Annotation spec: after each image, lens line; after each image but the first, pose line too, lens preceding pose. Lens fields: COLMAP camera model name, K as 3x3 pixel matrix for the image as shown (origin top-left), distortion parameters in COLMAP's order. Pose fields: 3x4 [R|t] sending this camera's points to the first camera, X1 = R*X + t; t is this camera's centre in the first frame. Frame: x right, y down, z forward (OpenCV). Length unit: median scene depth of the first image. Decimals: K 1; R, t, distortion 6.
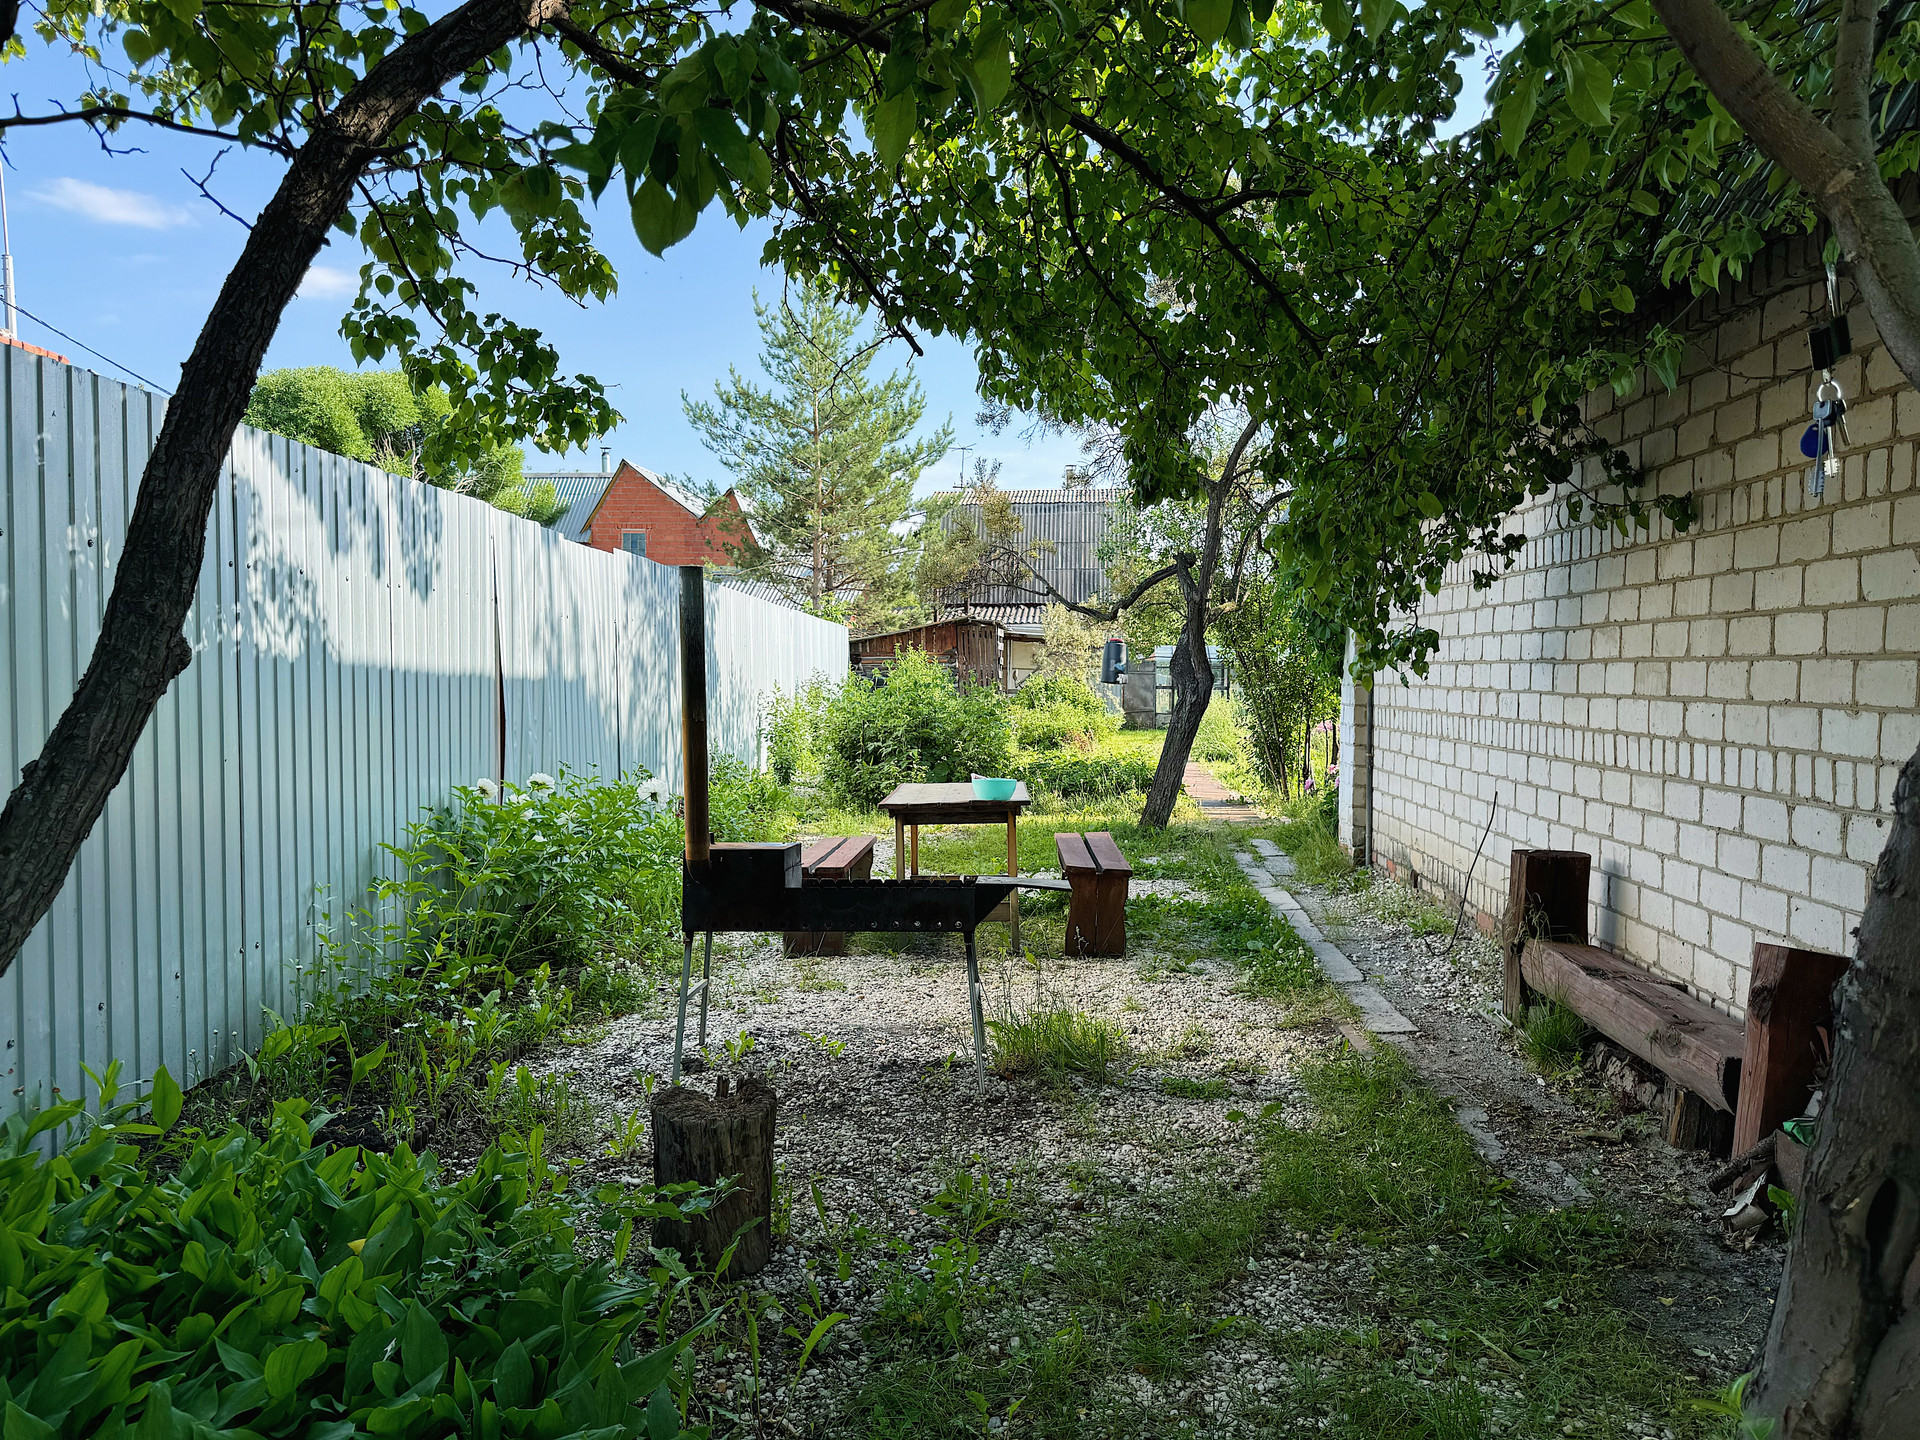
lens RADIAL K [[1317.7, 0, 959.5], [0, 1317.7, 720.0], [0, 0, 1]] dist [-0.007781, -0.012620]
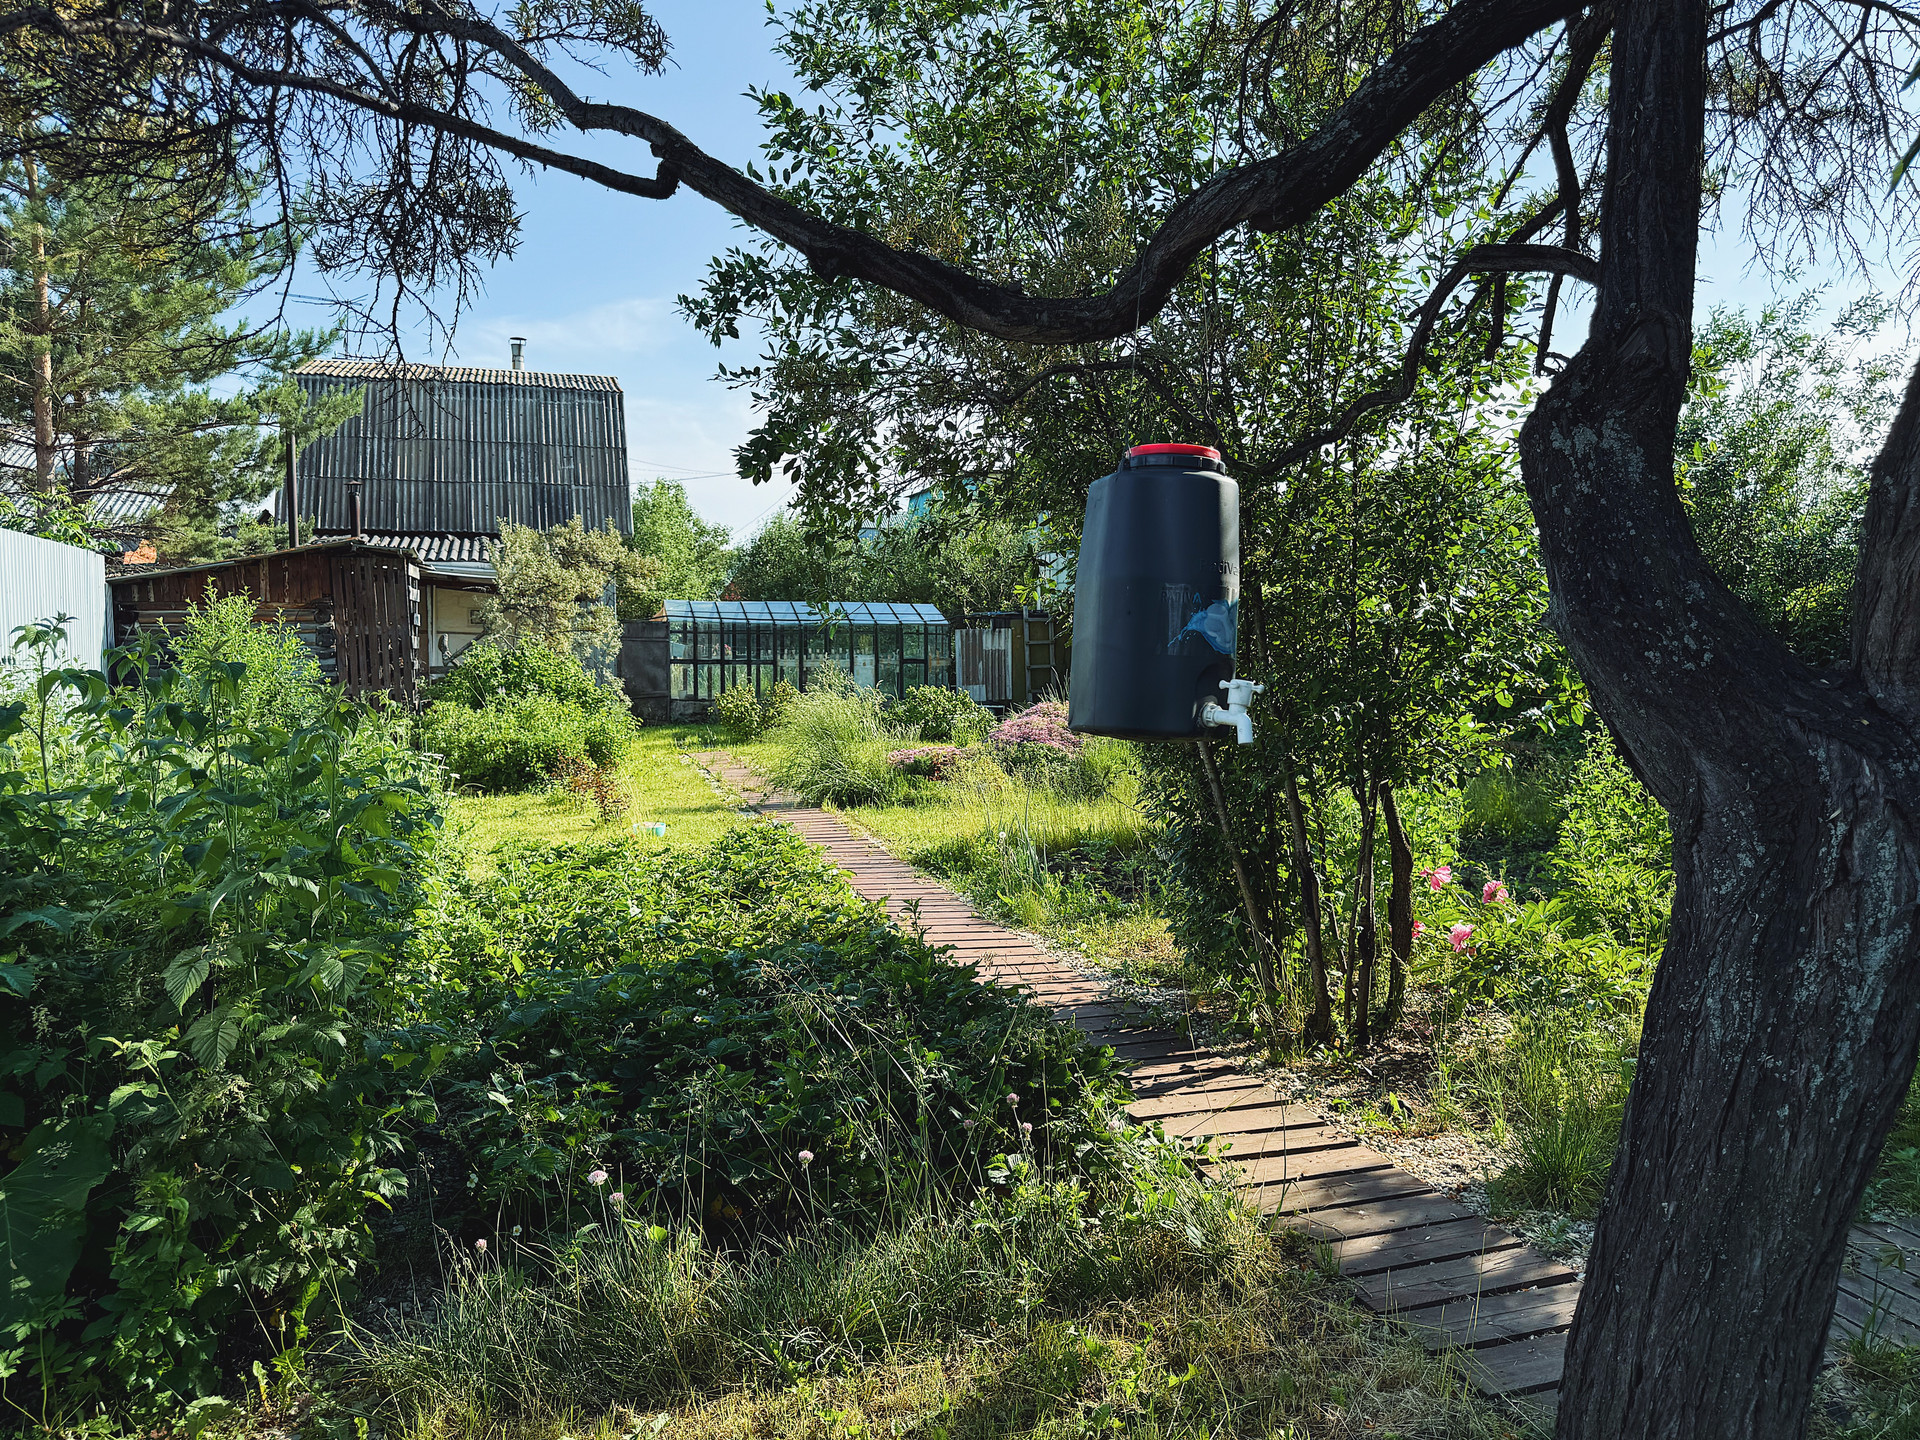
lens RADIAL K [[1317.7, 0, 966.8], [0, 1317.7, 717.7], [0, 0, 1]] dist [-0.007781, -0.012620]
pose [[0.910452, -0.024391, 0.412895, 0.012090], [0.013827, 0.999497, 0.028556, -0.015169], [-0.413383, -0.020290, 0.910331, 0.377801]]
